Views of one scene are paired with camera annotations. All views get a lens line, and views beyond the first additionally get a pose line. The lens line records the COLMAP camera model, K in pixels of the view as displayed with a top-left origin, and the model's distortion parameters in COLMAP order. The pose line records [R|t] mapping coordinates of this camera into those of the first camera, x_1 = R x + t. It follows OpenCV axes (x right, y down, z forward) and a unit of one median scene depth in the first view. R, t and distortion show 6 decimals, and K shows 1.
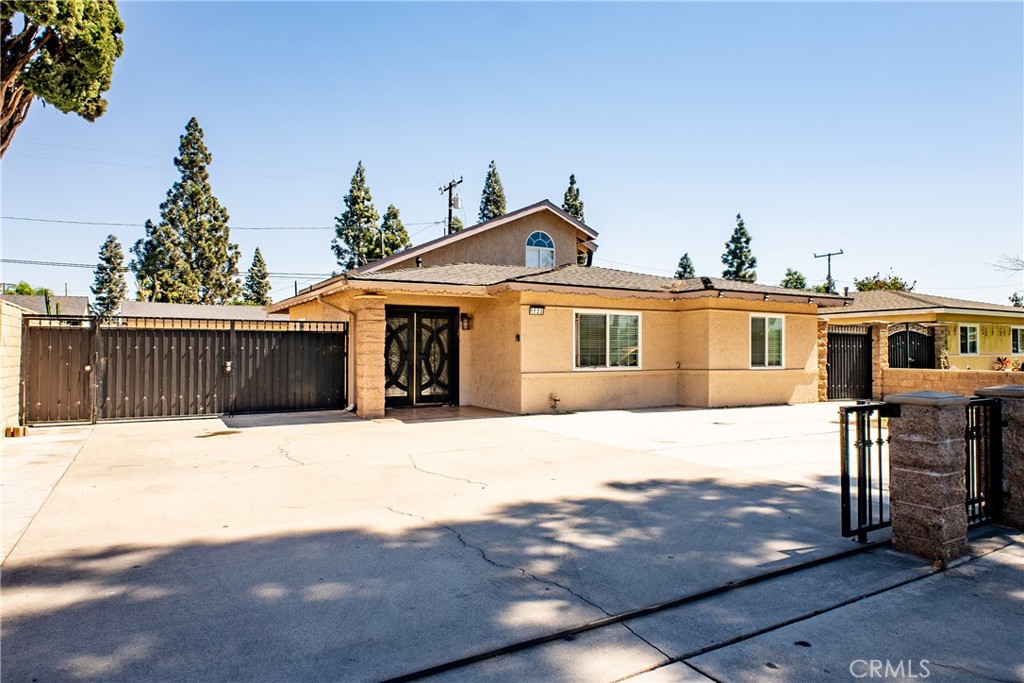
lens RADIAL K [[628.0, 0, 511.6], [0, 628.0, 342.4], [0, 0, 1]] dist [0.000820, -0.005012]
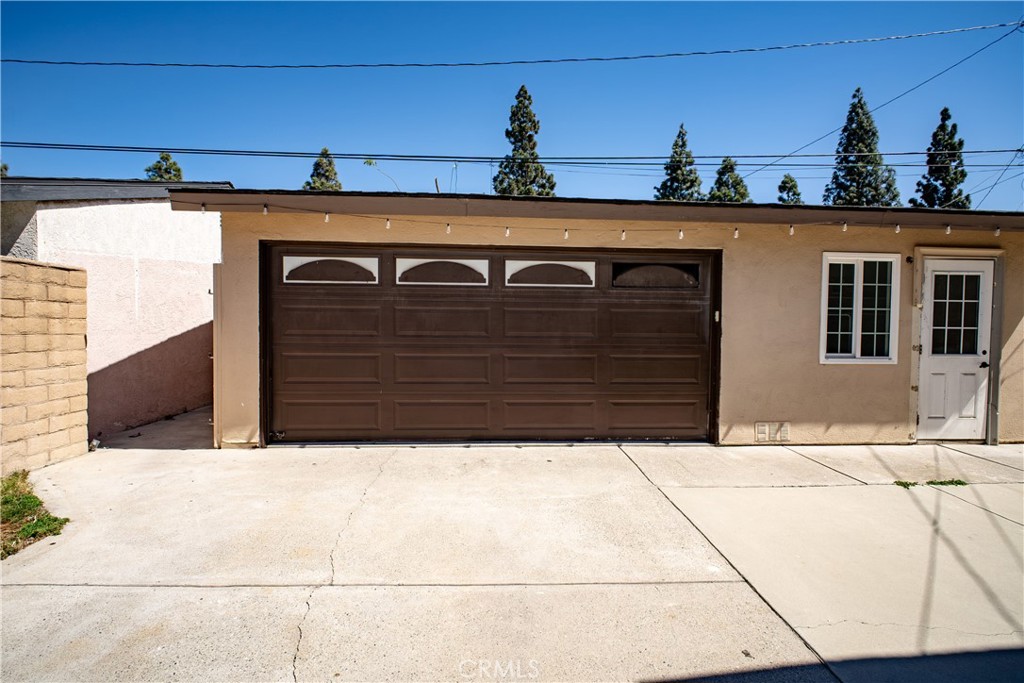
lens RADIAL K [[466.1, 0, 514.4], [0, 466.1, 336.3], [0, 0, 1]] dist [0.002406, -0.008289]
pose [[0.876724, 0.023293, -0.480430, -0.159573], [-0.003300, 0.999095, 0.042417, 0.002495], [0.480983, -0.035603, 0.876007, 0.341727]]
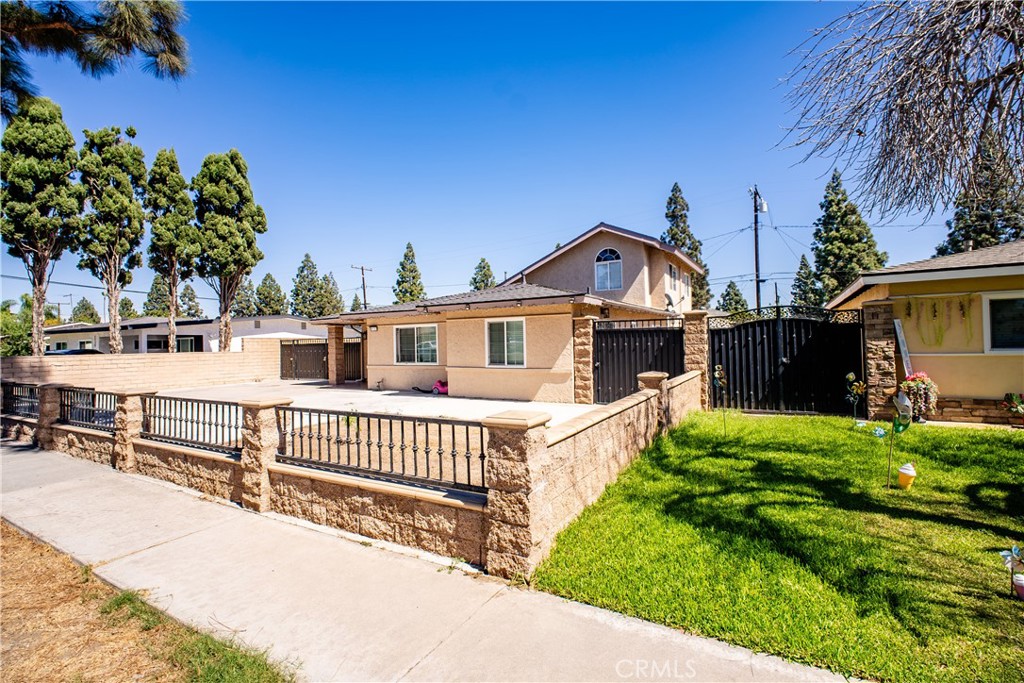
lens RADIAL K [[466.1, 0, 524.5], [0, 466.1, 334.4], [0, 0, 1]] dist [0.002406, -0.008289]
pose [[0.510270, -0.027661, -0.859569, 0.241632], [0.033453, 0.999365, -0.012301, -0.001063], [0.859363, -0.022478, 0.510872, 0.128672]]
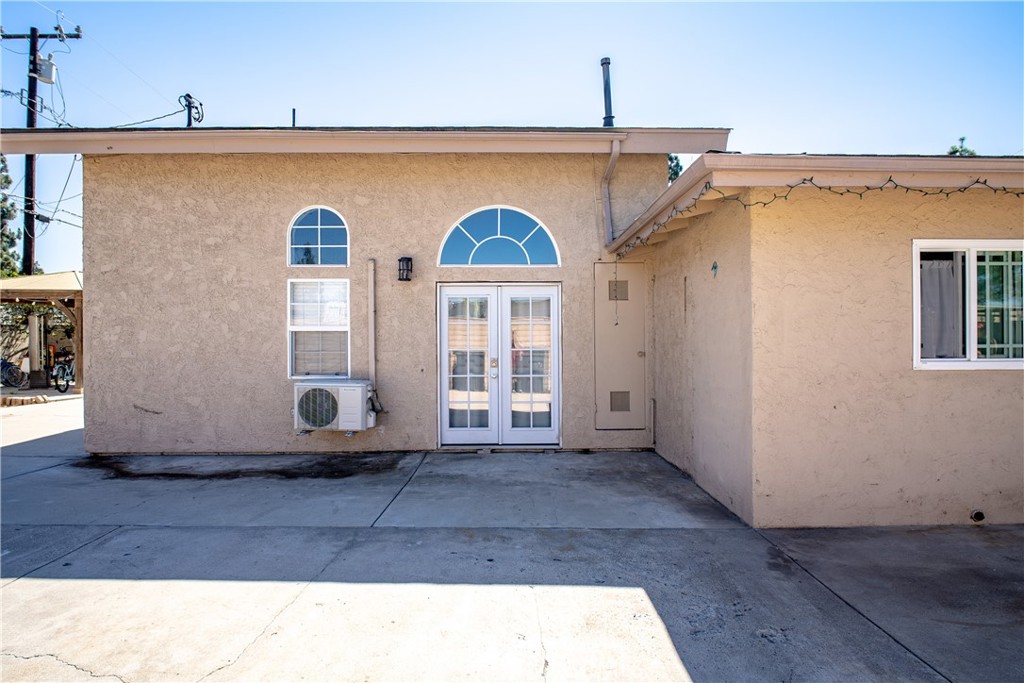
lens RADIAL K [[491.8, 0, 516.6], [0, 491.8, 336.7], [0, 0, 1]] dist [-0.009700, -0.000640]
pose [[0.496846, -0.000459, 0.867839, -0.152196], [-0.010939, 0.999917, 0.006792, 0.001645], [-0.867770, -0.012868, 0.496800, 0.259855]]
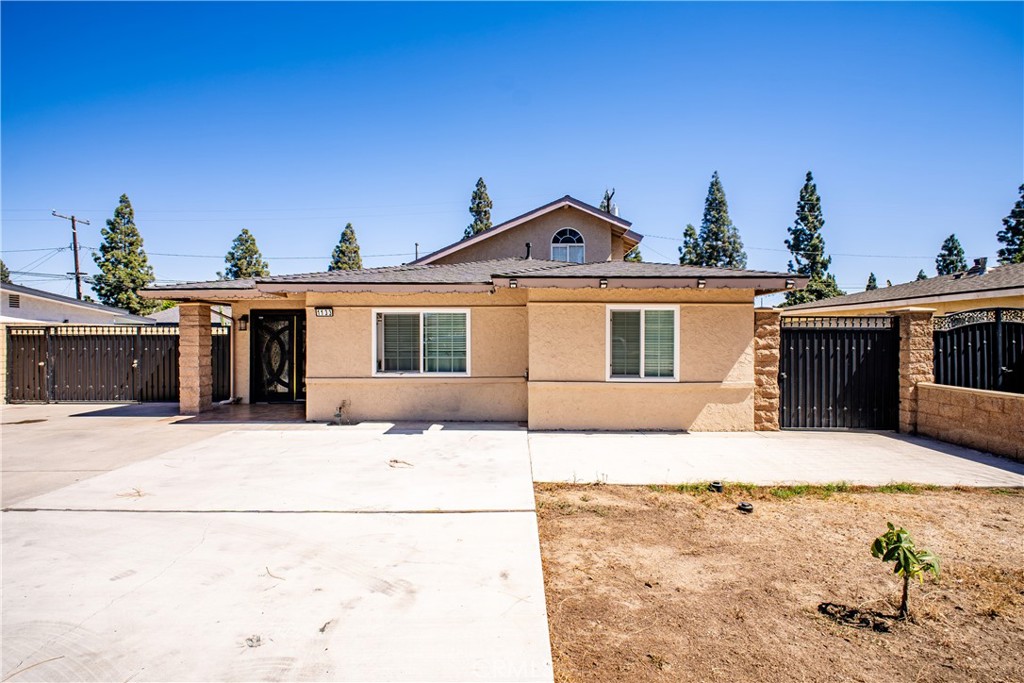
lens RADIAL K [[466.1, 0, 521.0], [0, 466.1, 345.6], [0, 0, 1]] dist [0.002406, -0.008289]
pose [[0.866230, 0.008932, -0.499566, 0.117719], [0.008827, 0.999411, 0.033175, -0.003791], [0.499568, -0.033147, 0.865640, 0.098431]]
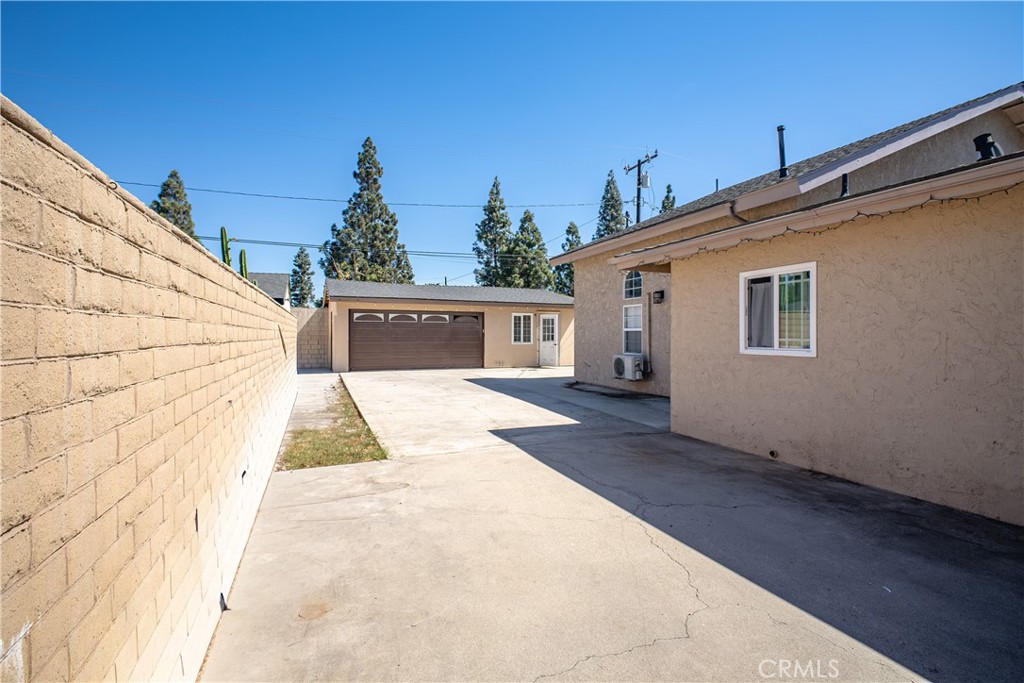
lens RADIAL K [[466.1, 0, 515.8], [0, 466.1, 337.0], [0, 0, 1]] dist [0.002406, -0.008289]
pose [[0.990811, 0.003870, -0.135202, -0.112399], [-0.001323, 0.999820, 0.018927, 0.000710], [0.135251, -0.018574, 0.990637, 0.162313]]
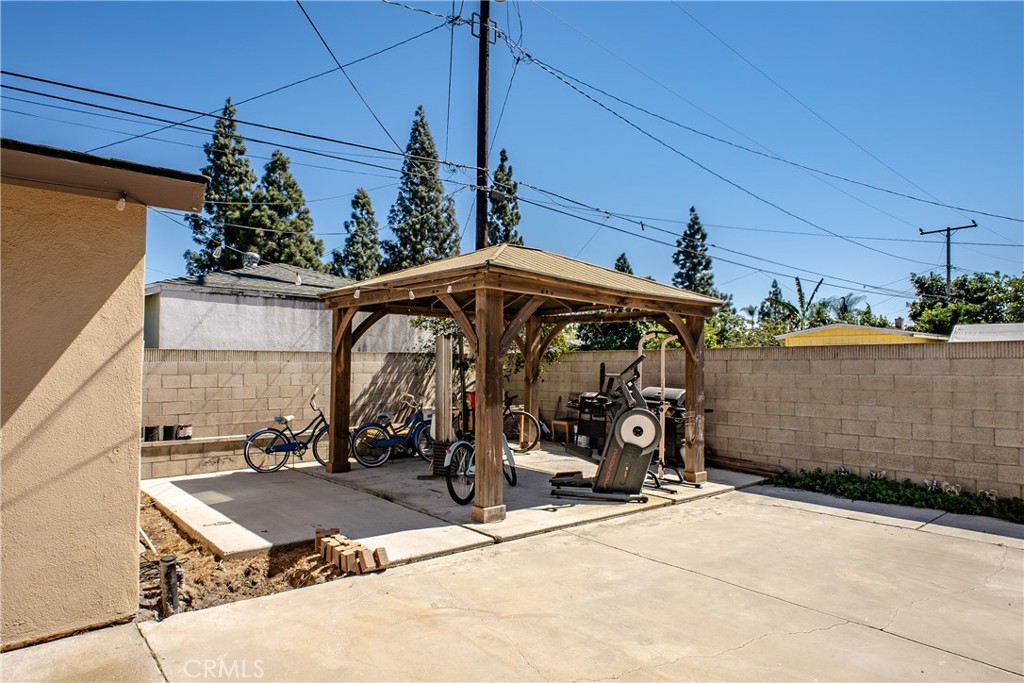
lens RADIAL K [[602.6, 0, 477.3], [0, 602.6, 351.0], [0, 0, 1]] dist [-0.002298, 0.000289]
pose [[0.987806, 0.005393, 0.155596, -0.094107], [-0.004180, 0.999958, -0.008118, 0.001037], [-0.155634, 0.007368, 0.987787, 0.392743]]
